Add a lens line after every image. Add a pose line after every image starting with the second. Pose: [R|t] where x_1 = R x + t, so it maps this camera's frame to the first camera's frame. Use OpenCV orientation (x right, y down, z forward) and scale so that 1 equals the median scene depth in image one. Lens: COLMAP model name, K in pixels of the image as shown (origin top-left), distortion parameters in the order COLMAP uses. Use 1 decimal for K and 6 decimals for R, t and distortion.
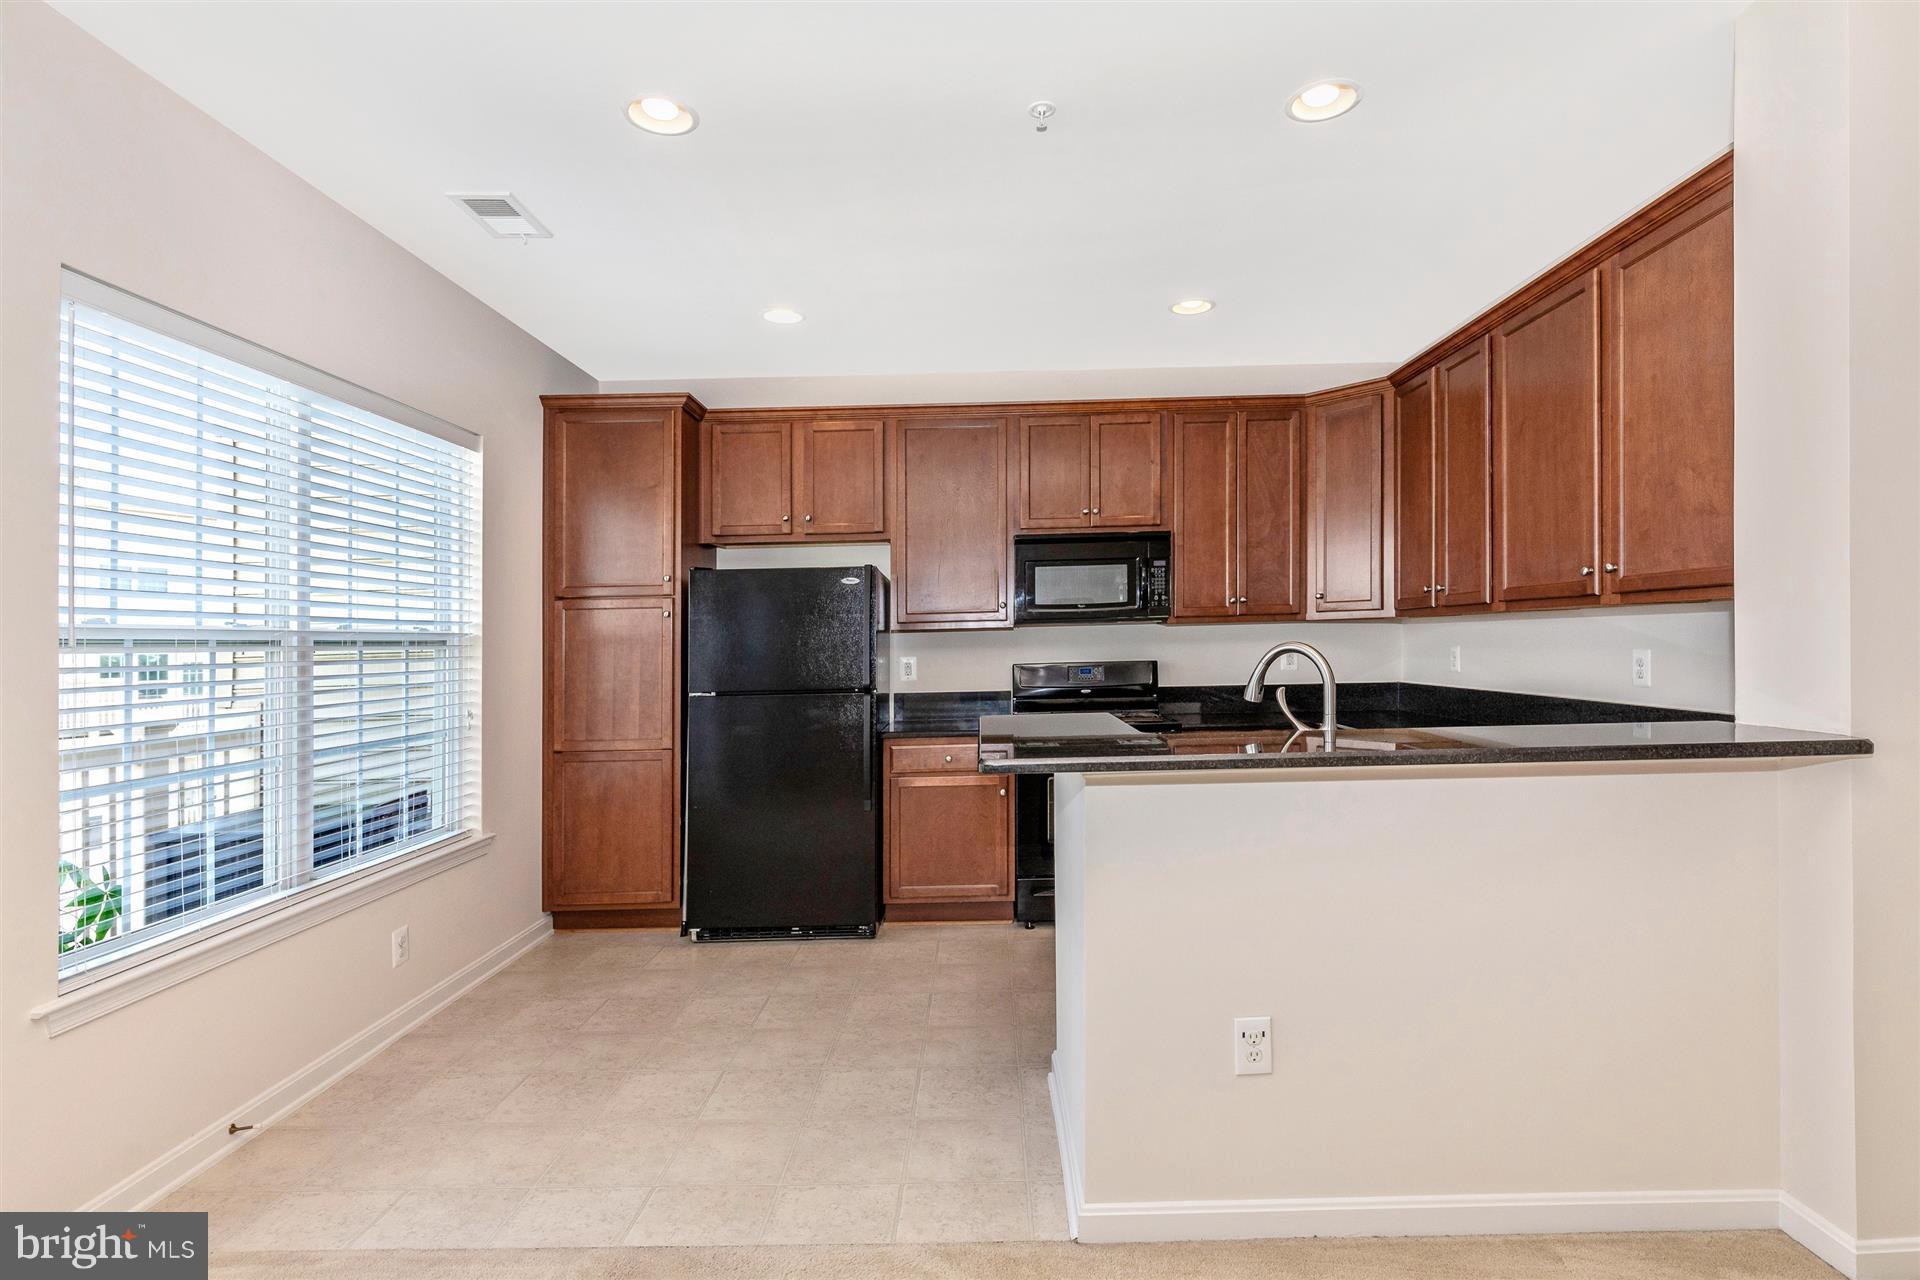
lens RADIAL K [[938.1, 0, 960.4], [0, 938.1, 658.2], [0, 0, 1]] dist [-0.000951, -0.001703]
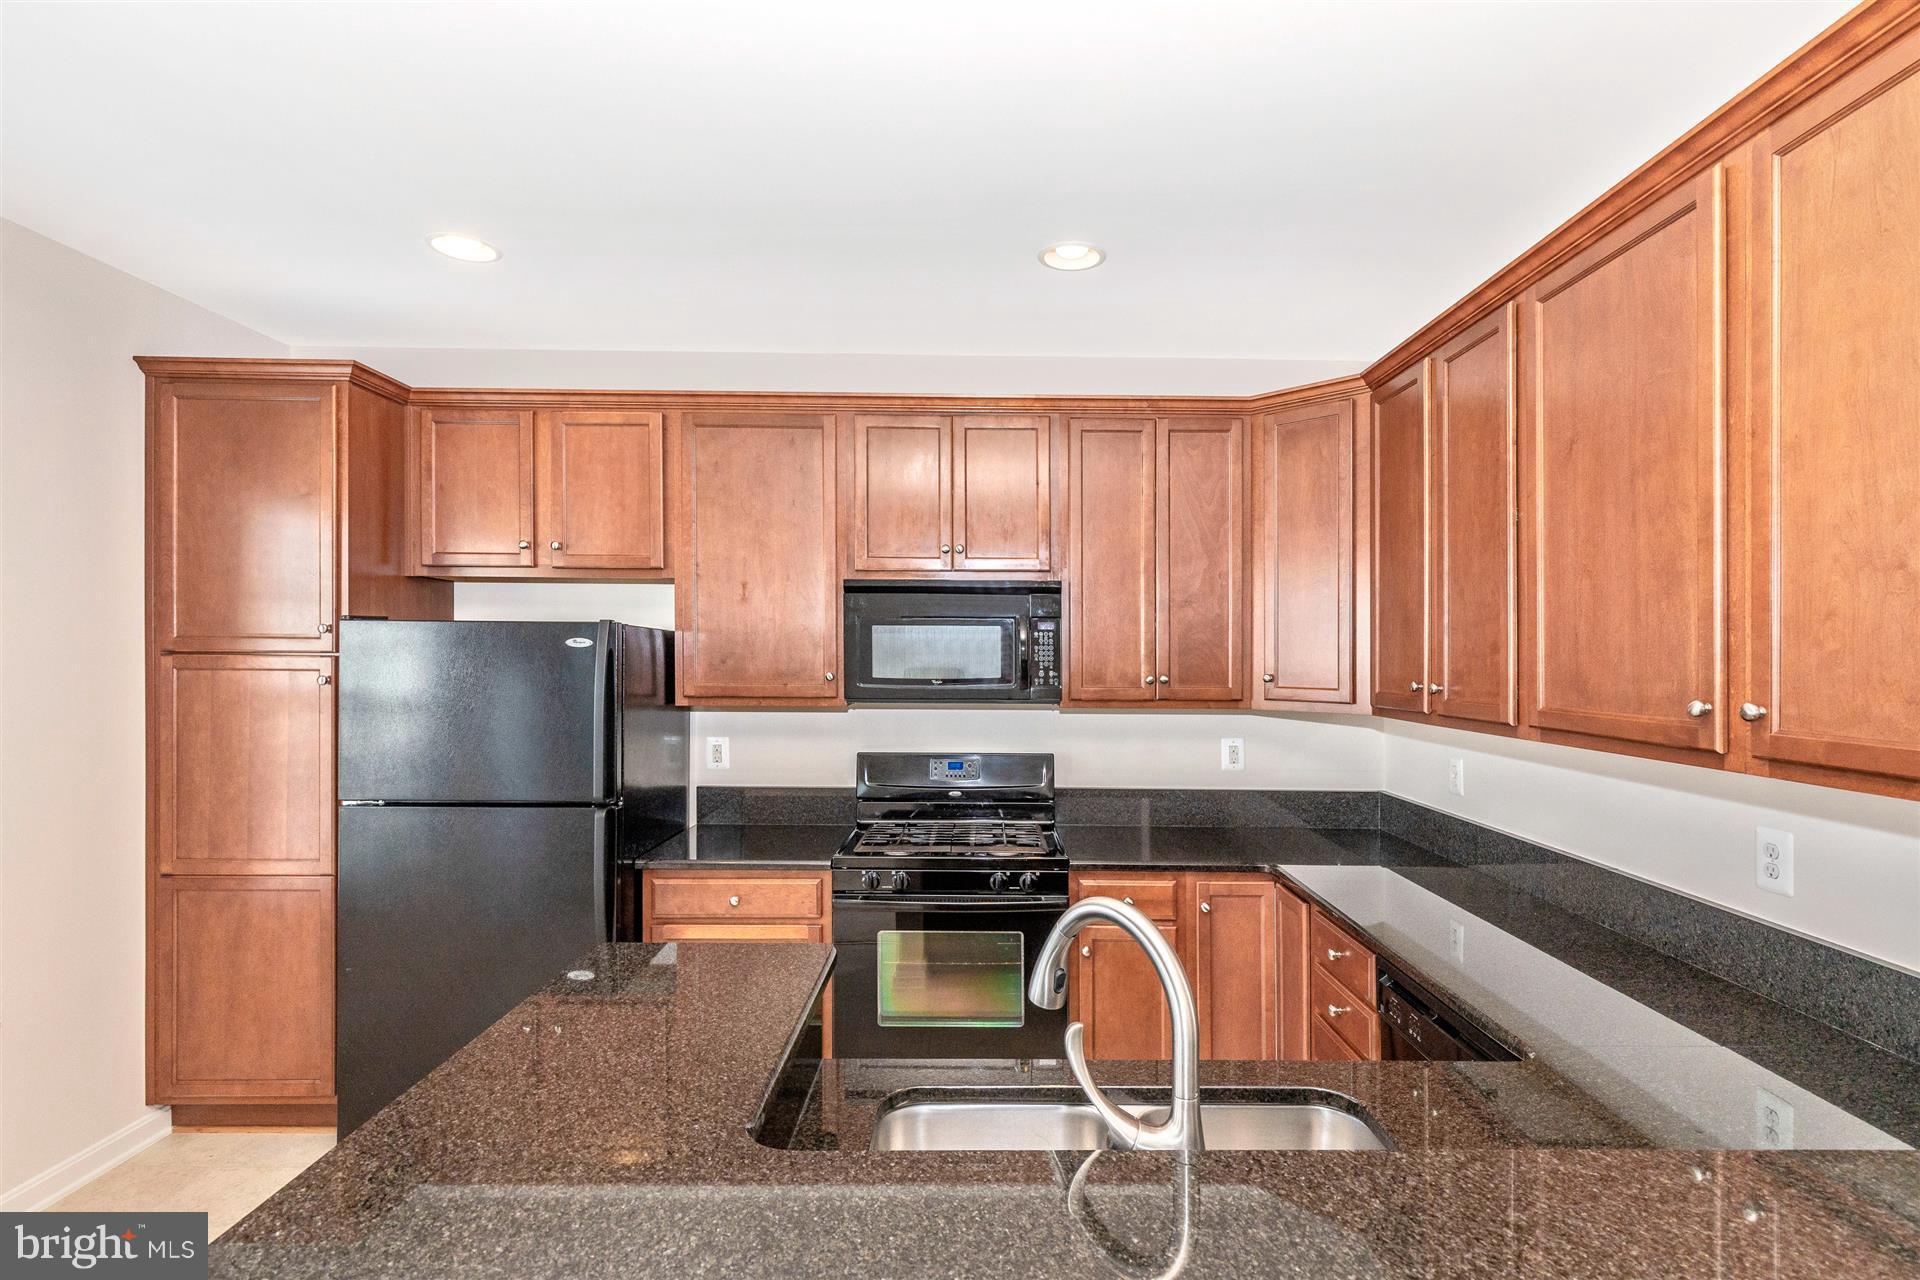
lens RADIAL K [[1017.5, 0, 966.0], [0, 1017.5, 633.4], [0, 0, 1]] dist [-0.002833, 0.000480]
pose [[0.998677, 0.027260, 0.043606, 0.124322], [-0.024981, 0.998335, -0.051994, -0.056384], [-0.044950, 0.050836, 0.997695, 0.249268]]
